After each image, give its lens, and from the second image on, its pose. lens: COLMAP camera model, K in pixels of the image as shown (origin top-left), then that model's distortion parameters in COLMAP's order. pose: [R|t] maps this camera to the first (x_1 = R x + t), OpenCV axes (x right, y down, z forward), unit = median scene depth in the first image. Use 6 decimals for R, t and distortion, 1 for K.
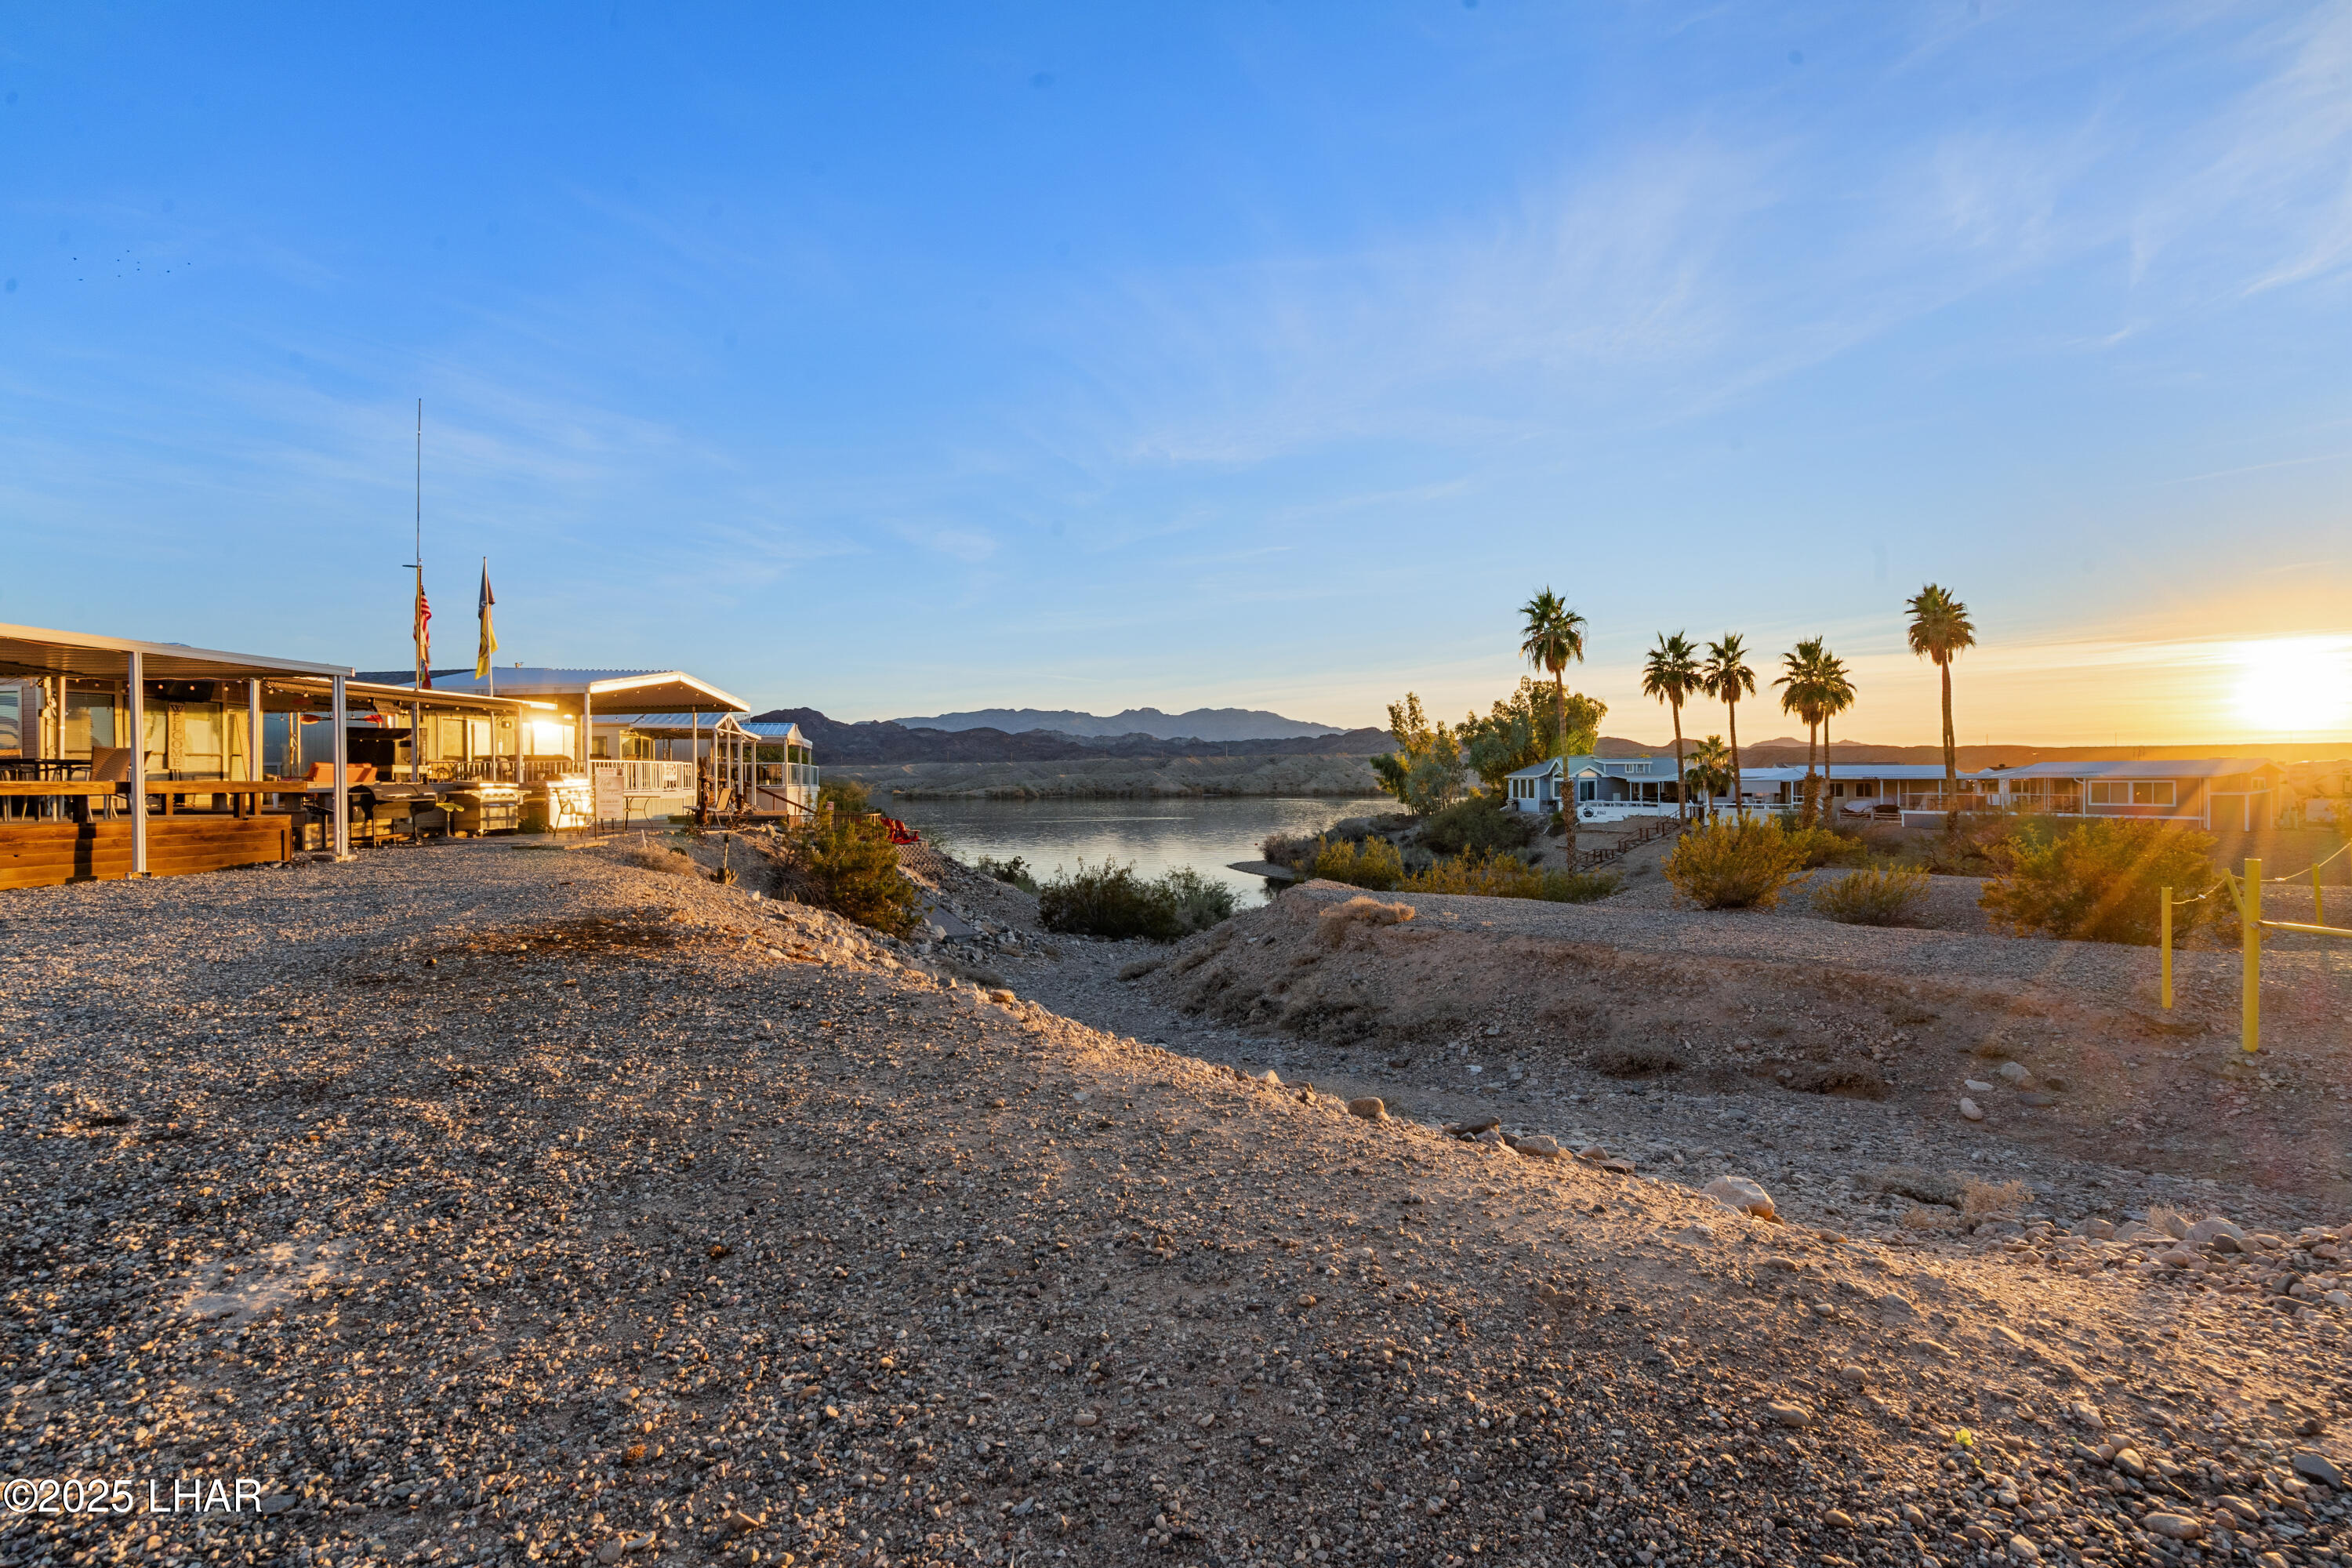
lens RADIAL K [[1055.5, 0, 1135.0], [0, 1055.5, 797.3], [0, 0, 1]] dist [0.006812, -0.000294]
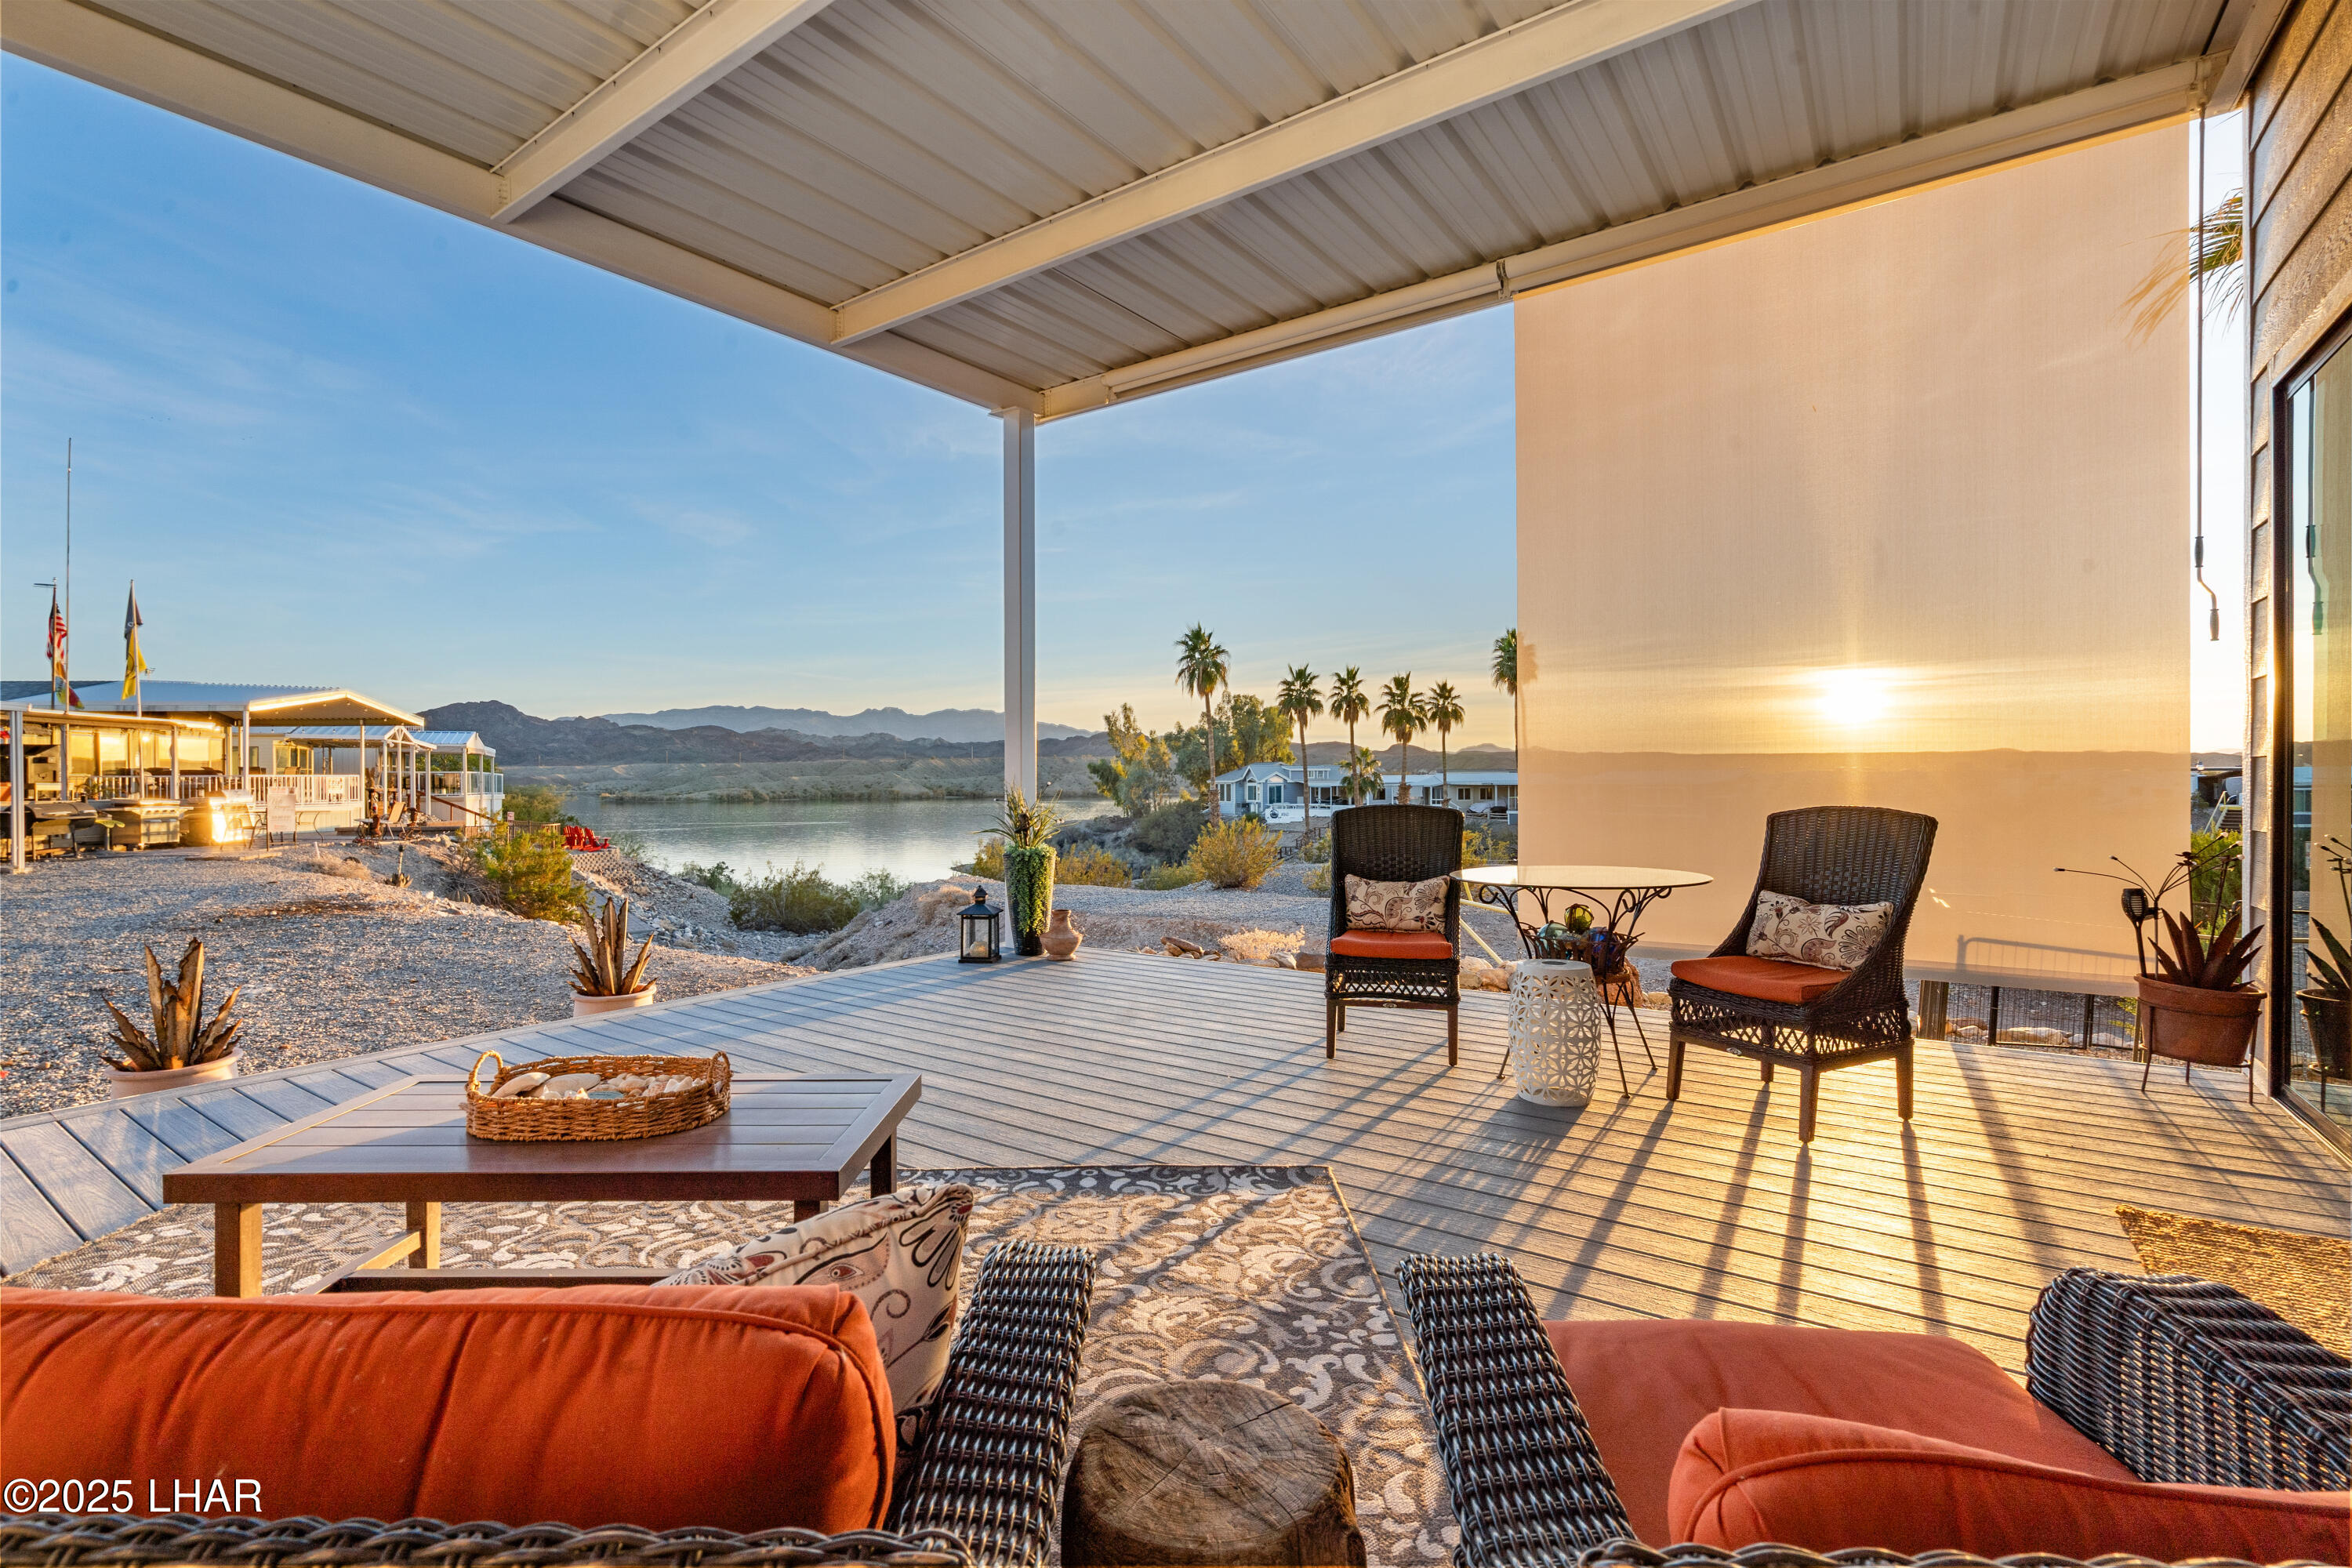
lens RADIAL K [[1055.5, 0, 1142.8], [0, 1055.5, 836.4], [0, 0, 1]] dist [0.006812, -0.000294]
pose [[0.970275, -0.011157, 0.241749, 0.035792], [0.002545, 0.999352, 0.035909, -0.004074], [-0.241993, -0.034226, 0.969674, -0.093907]]
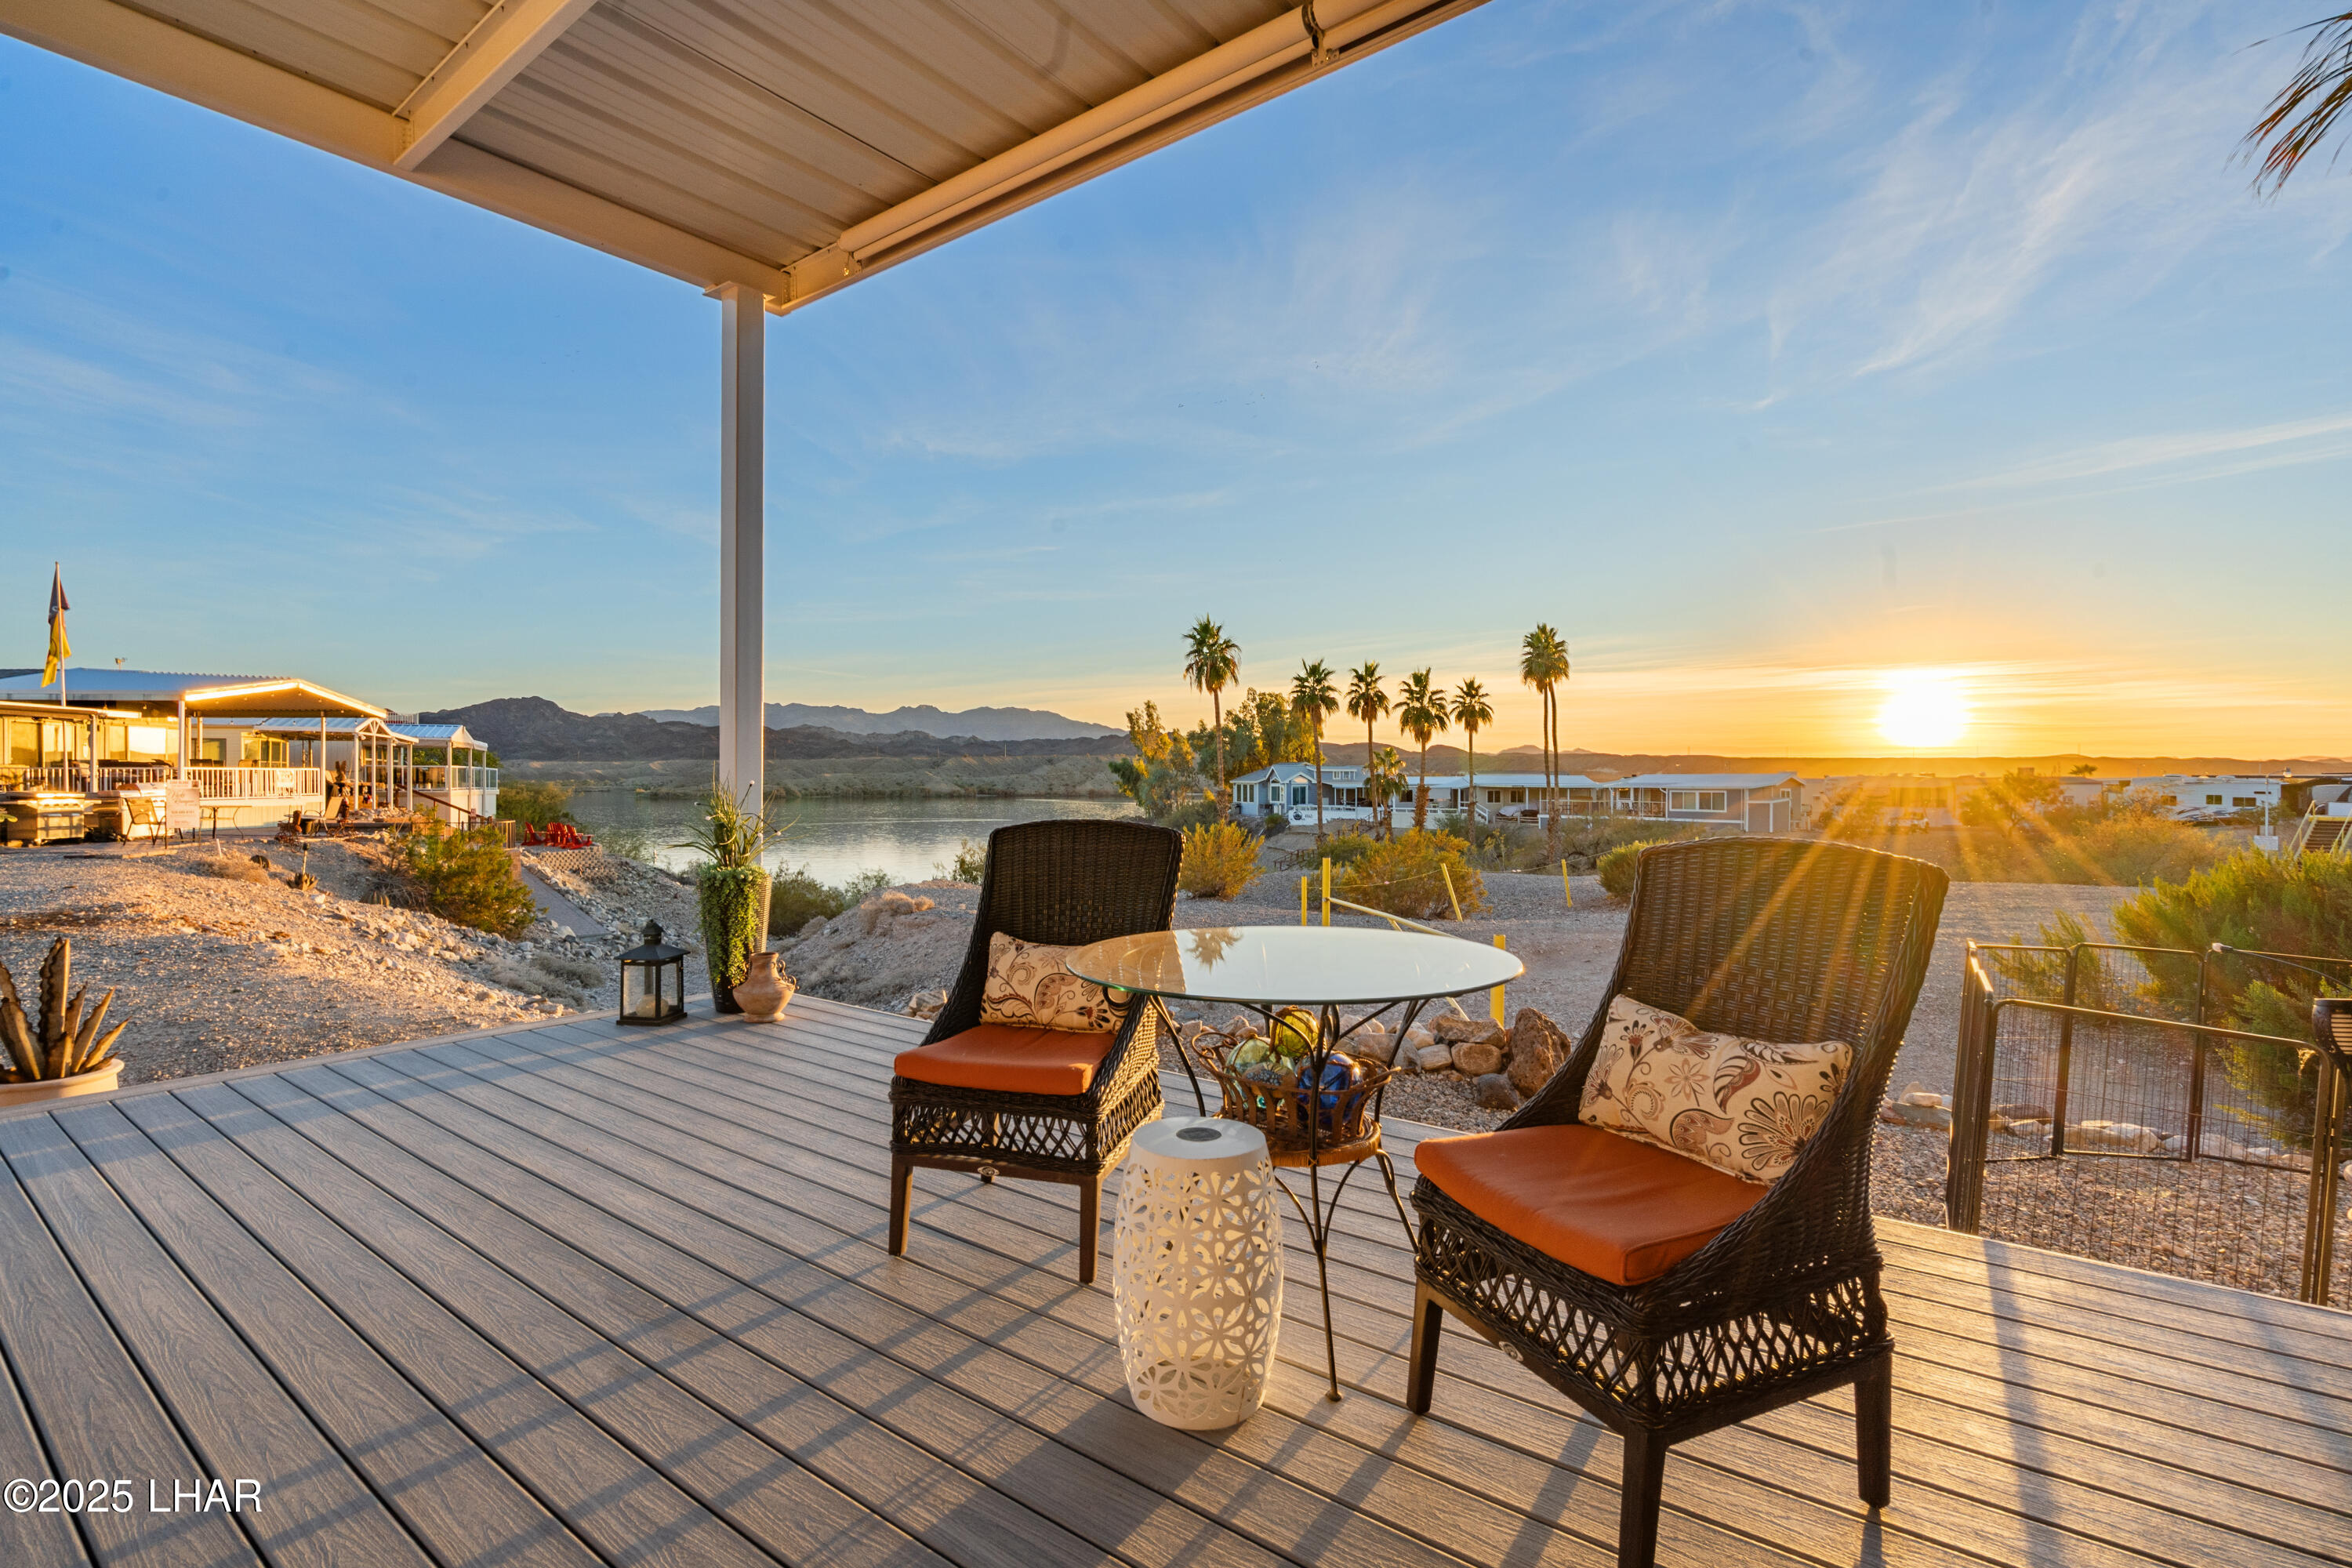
lens RADIAL K [[1055.5, 0, 1134.7], [0, 1055.5, 847.1], [0, 0, 1]] dist [0.006812, -0.000294]
pose [[0.979147, -0.004291, 0.203108, 0.066201], [-0.005289, 0.998900, 0.046601, -0.004680], [-0.203085, -0.046703, 0.978047, -0.070338]]
